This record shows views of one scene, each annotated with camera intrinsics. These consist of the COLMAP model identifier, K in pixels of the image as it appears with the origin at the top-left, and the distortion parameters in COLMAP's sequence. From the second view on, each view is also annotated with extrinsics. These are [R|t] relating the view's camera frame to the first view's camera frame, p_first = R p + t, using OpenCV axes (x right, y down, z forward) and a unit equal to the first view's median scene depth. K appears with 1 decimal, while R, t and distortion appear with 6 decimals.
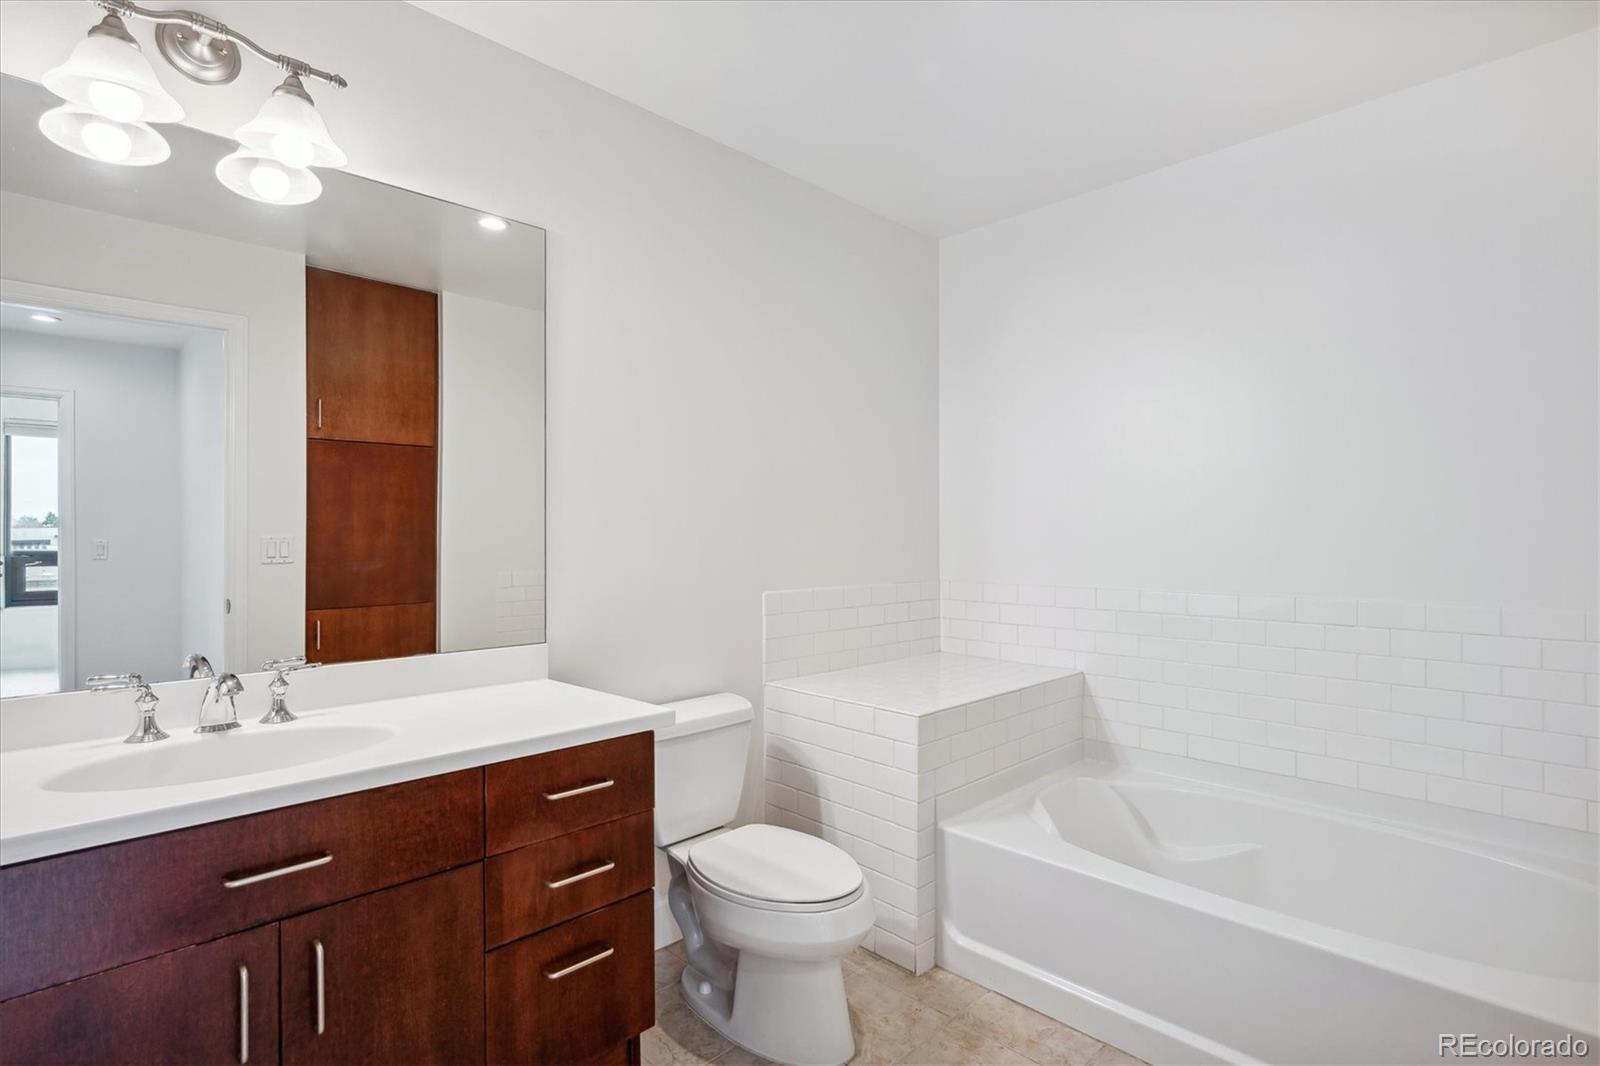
lens RADIAL K [[806.2, 0, 803.7], [0, 806.2, 527.1], [0, 0, 1]] dist [0.002042, 0.000211]
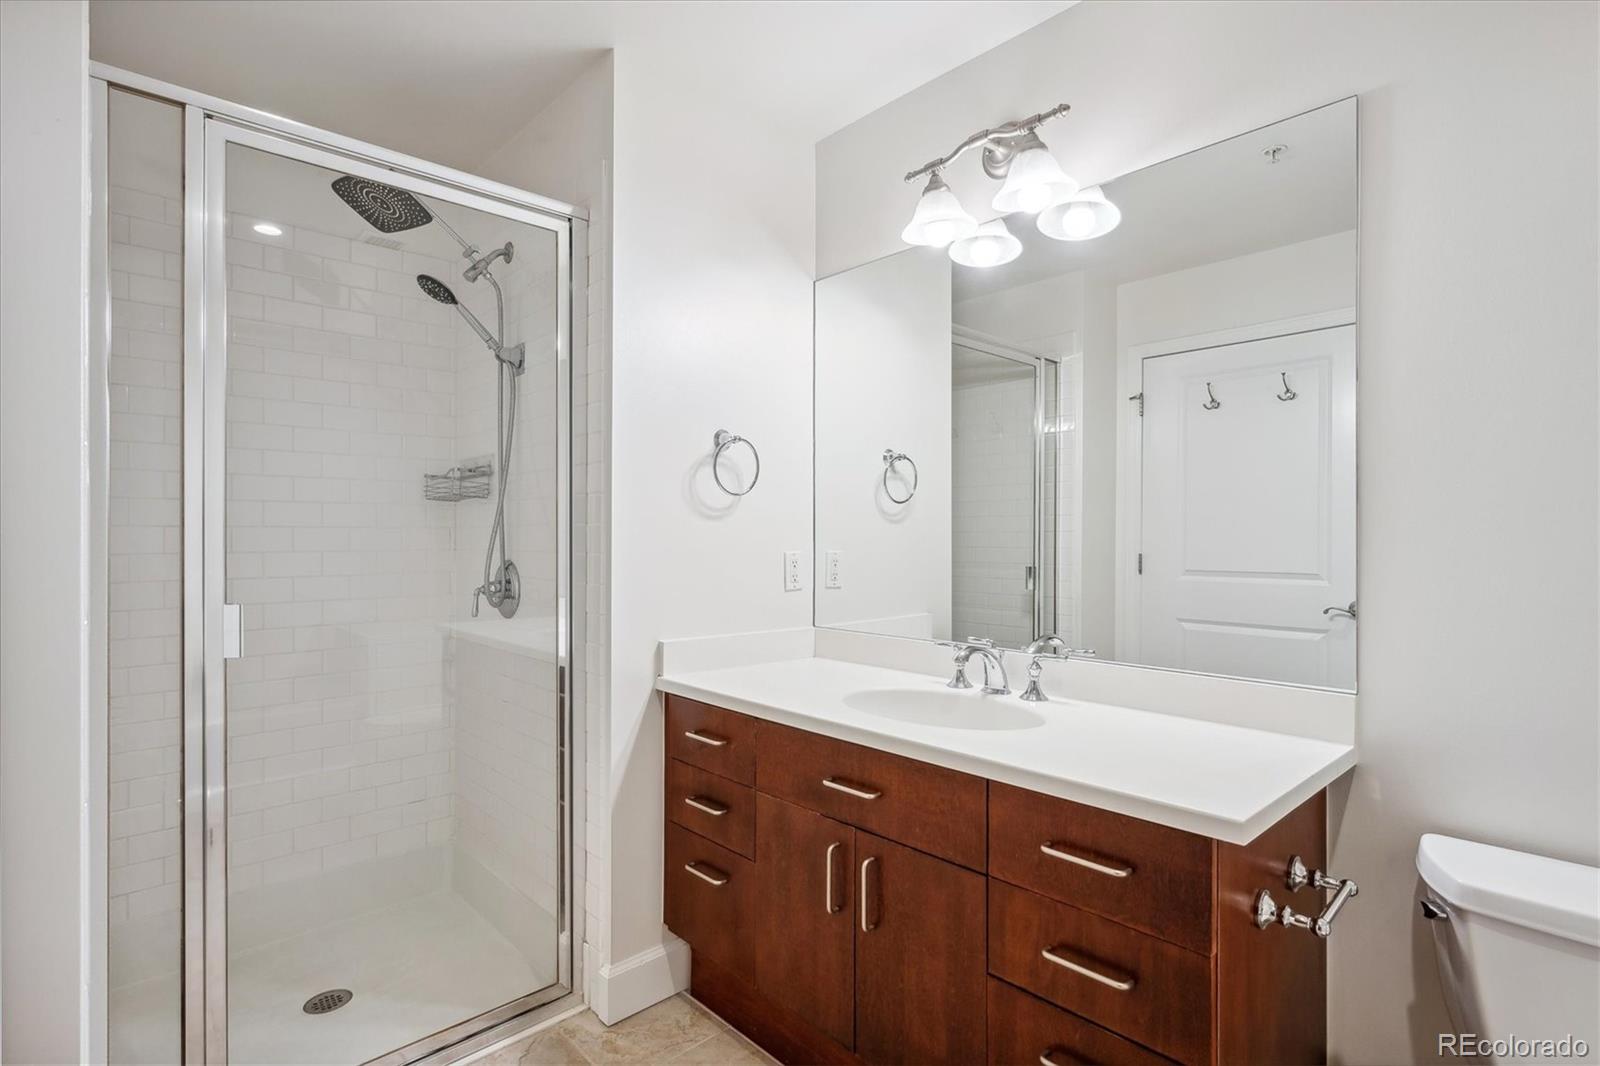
lens RADIAL K [[806.2, 0, 803.7], [0, 806.2, 527.1], [0, 0, 1]] dist [0.002042, 0.000211]
pose [[-0.042544, -0.004361, -0.999085, 0.506423], [0.005024, 0.999977, -0.004579, -0.001030], [0.999082, -0.005214, -0.042521, 0.722328]]
